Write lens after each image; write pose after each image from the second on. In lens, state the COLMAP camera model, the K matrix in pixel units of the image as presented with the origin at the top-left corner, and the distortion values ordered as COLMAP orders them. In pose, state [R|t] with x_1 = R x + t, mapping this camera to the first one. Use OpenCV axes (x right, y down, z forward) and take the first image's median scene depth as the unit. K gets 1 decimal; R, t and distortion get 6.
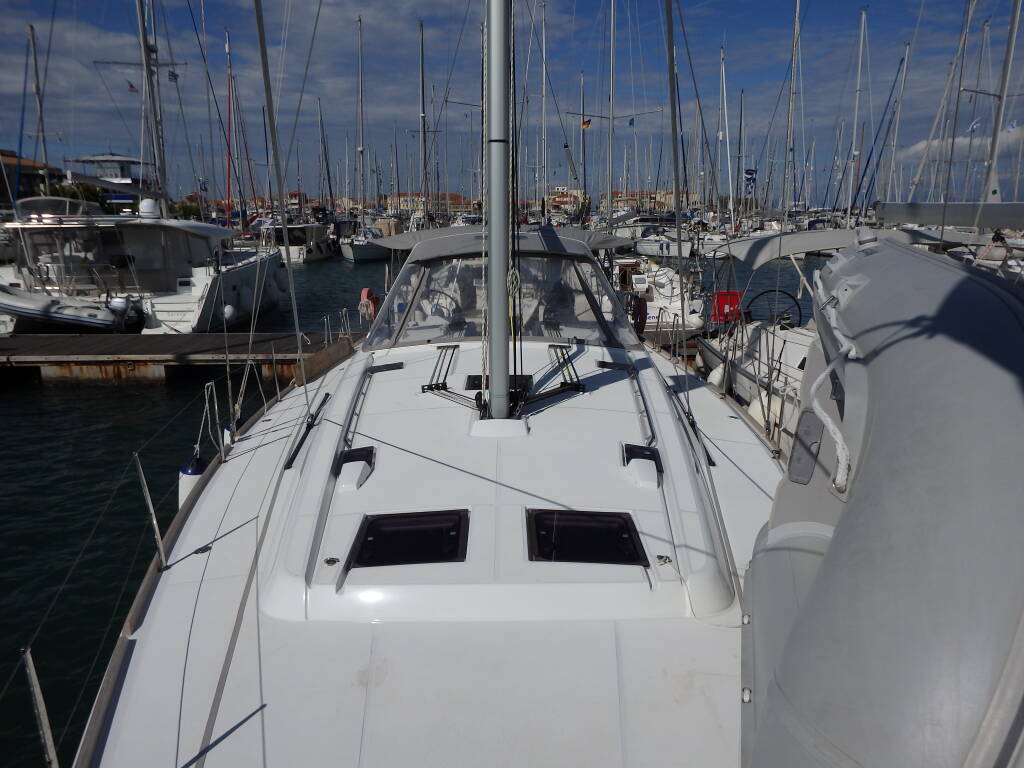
lens RADIAL K [[752.6, 0, 510.1], [0, 752.6, 382.7], [0, 0, 1]] dist [0.000591, 0.021713]
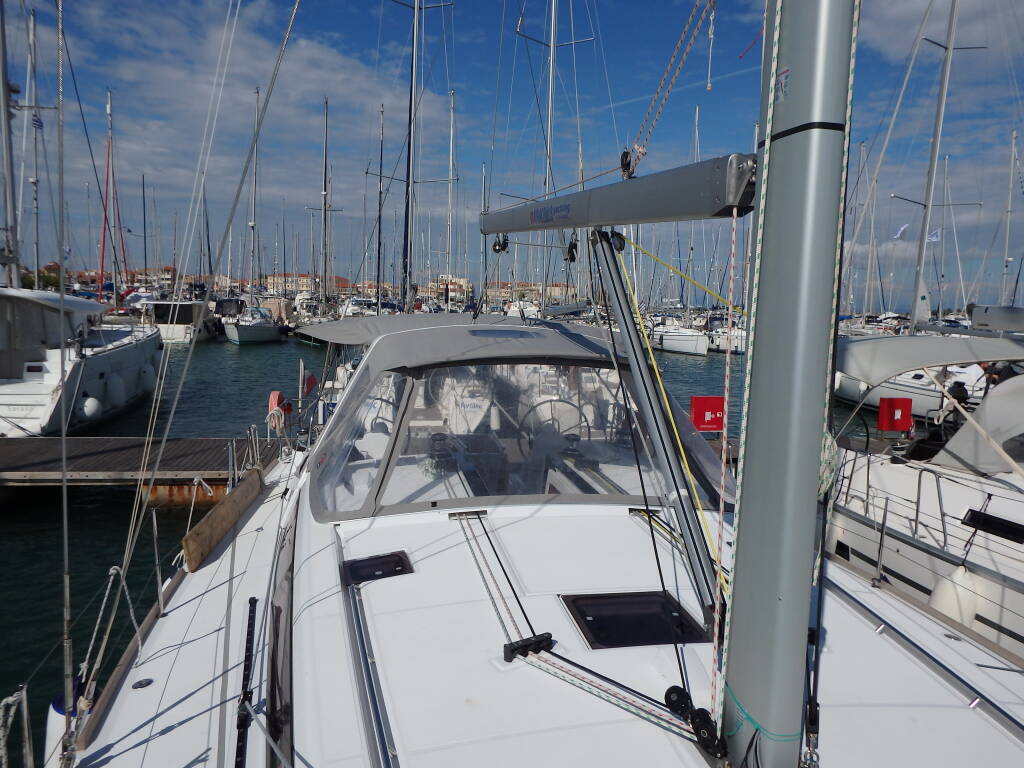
lens RADIAL K [[752.6, 0, 511.7], [0, 752.6, 381.6], [0, 0, 1]] dist [0.000591, 0.021713]
pose [[0.987141, 0.023878, 0.158060, -0.047729], [-0.005711, 0.993417, -0.114408, -0.023280], [-0.159751, 0.112034, 0.980779, 0.110315]]
